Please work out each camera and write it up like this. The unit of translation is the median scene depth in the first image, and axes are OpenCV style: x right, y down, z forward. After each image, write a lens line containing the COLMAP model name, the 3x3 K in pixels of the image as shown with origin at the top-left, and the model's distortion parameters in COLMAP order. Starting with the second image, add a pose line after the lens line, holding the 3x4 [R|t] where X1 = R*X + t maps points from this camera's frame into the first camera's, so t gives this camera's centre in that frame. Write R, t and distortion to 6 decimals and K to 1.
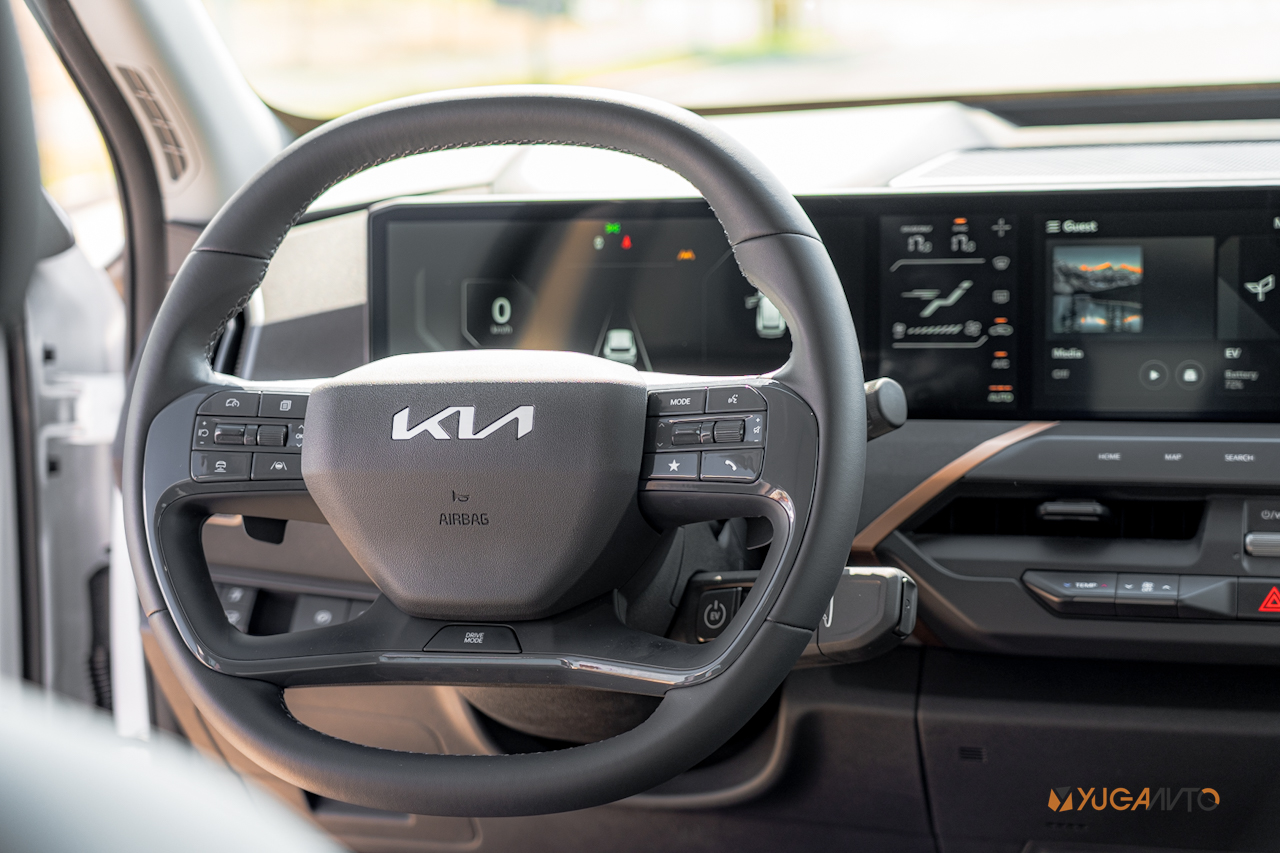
lens RADIAL K [[2329.5, 0, 639.7], [0, 2329.5, 410.6], [0, 0, 1]] dist [0.329821, -1.835522]
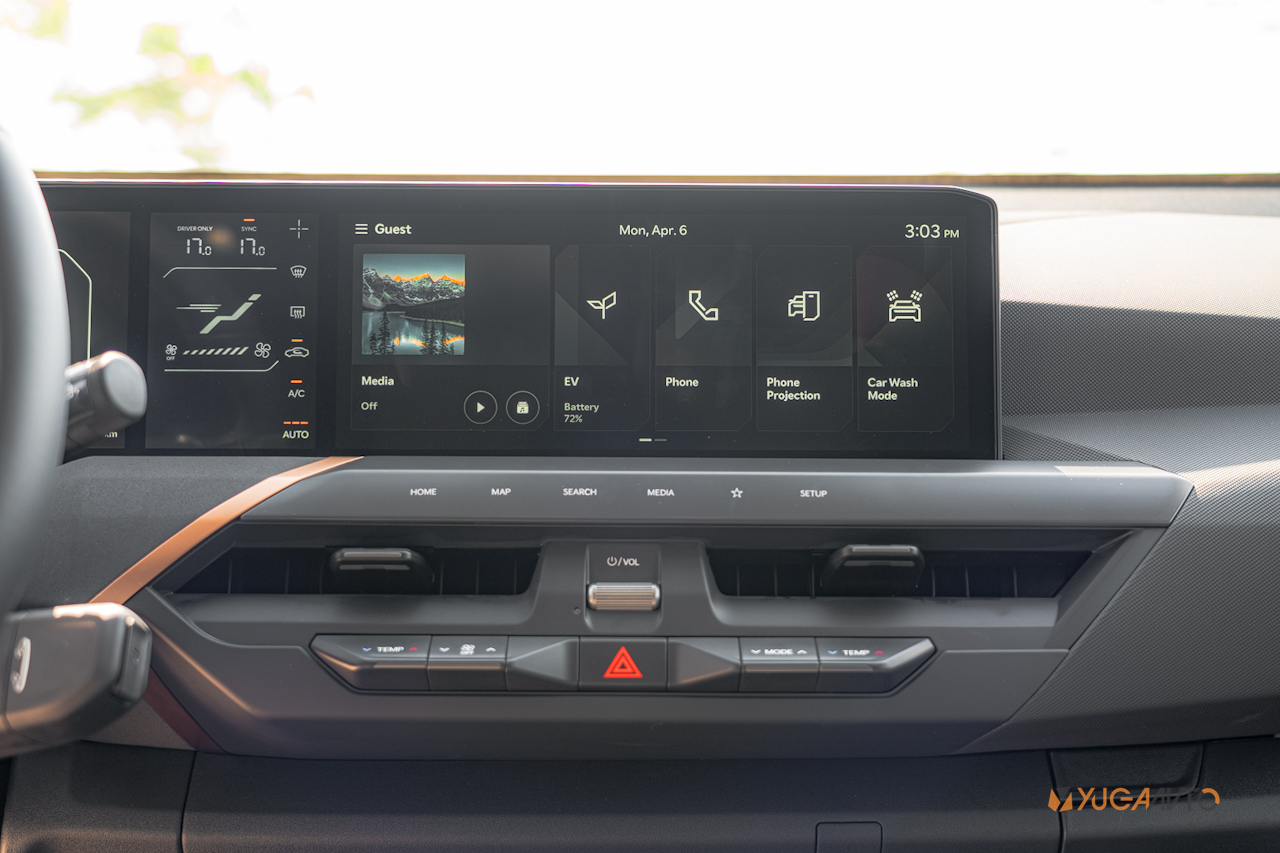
lens RADIAL K [[2080.0, 0, 640.0], [0, 2080.0, 426.5], [0, 0, 1]] dist [-0.033322, -0.030913]
pose [[0.961847, 0.021293, 0.272757, 0.077325], [0.007248, 0.994634, -0.103206, 0.069236], [-0.273491, 0.101245, 0.956531, 0.304659]]
